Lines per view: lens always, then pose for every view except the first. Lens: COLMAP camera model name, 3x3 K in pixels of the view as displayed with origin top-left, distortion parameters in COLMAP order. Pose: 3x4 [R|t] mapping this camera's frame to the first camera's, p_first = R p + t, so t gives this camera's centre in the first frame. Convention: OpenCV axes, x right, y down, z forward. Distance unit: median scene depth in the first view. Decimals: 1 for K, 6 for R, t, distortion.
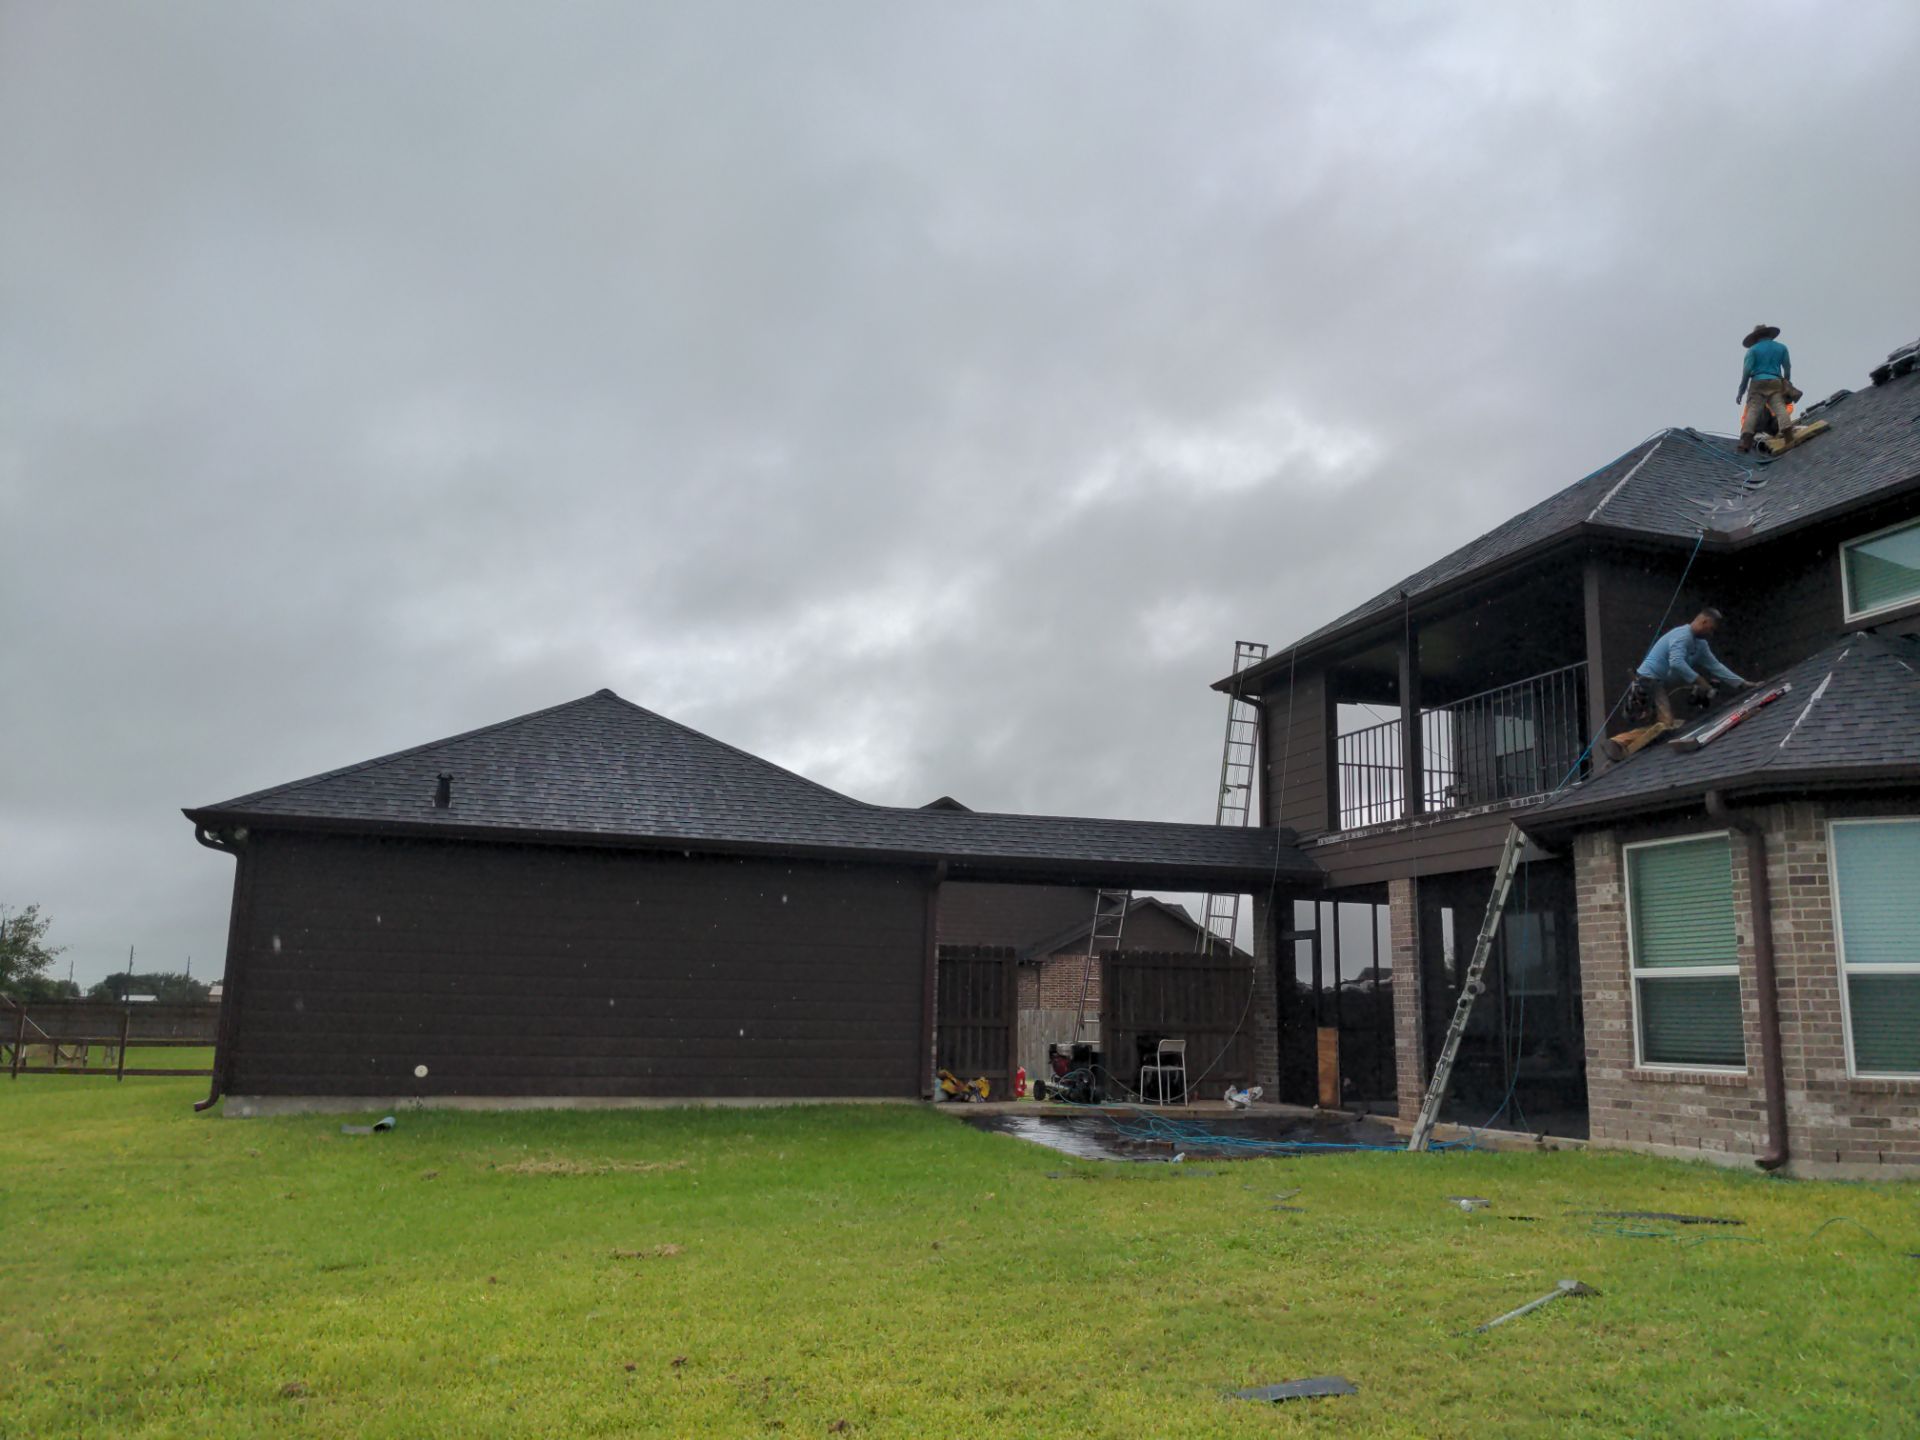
lens RADIAL K [[1504.3, 0, 1017.6], [0, 1504.3, 725.9], [0, 0, 1]] dist [0.048548, -0.073504]
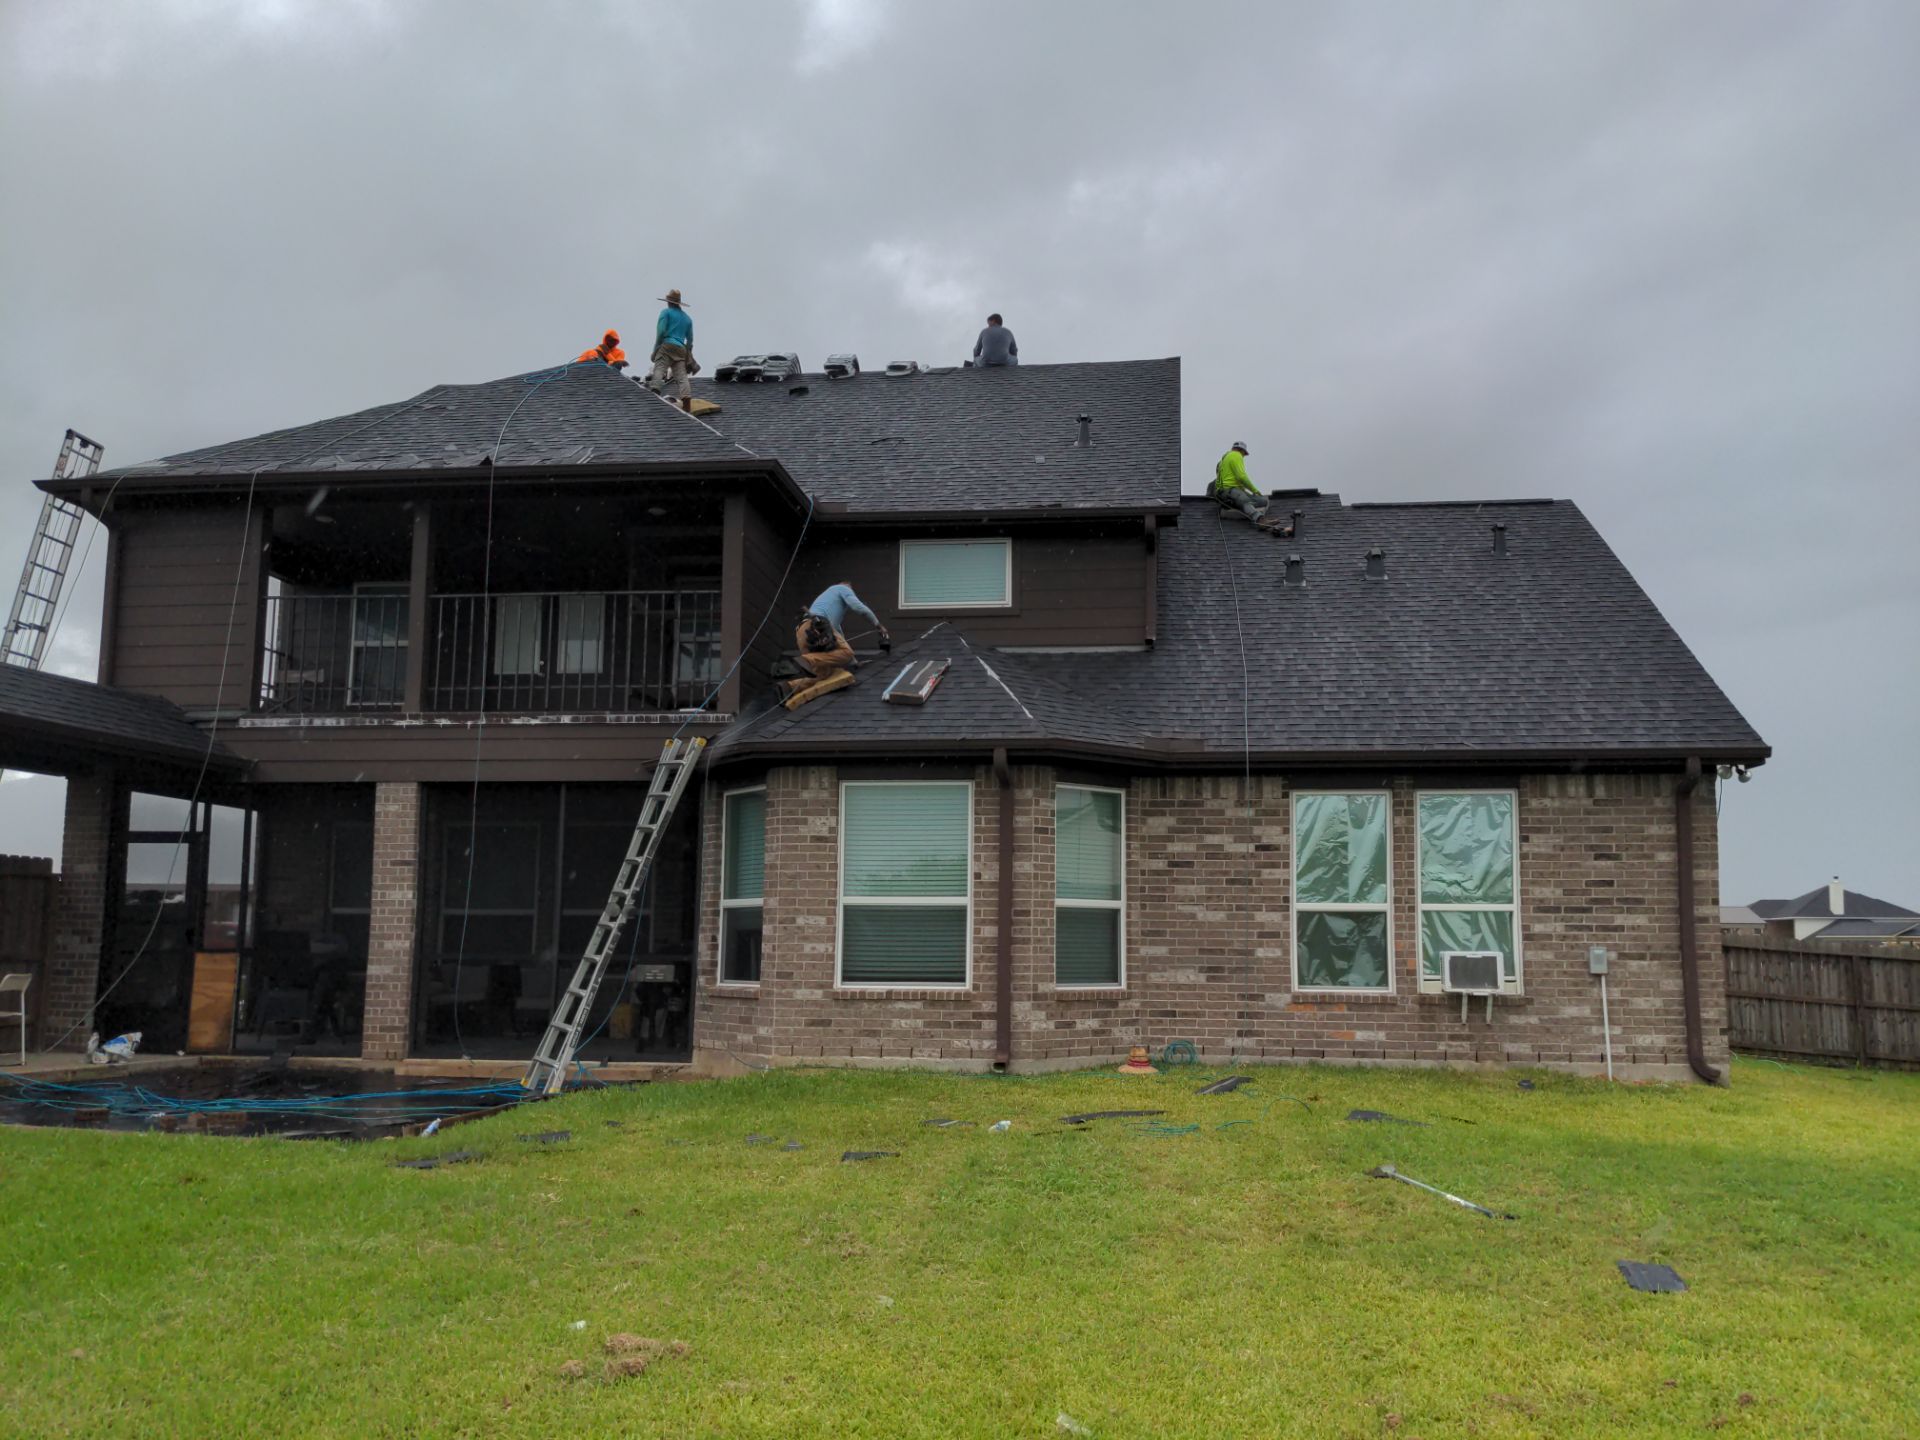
lens RADIAL K [[1503.5, 0, 990.7], [0, 1503.5, 769.8], [0, 0, 1]] dist [0.076667, -0.139543]
pose [[0.443107, 0.096529, 0.891257, -0.513933], [-0.172505, 0.984787, -0.020895, 0.076789], [-0.879715, -0.144487, 0.453018, 0.442440]]
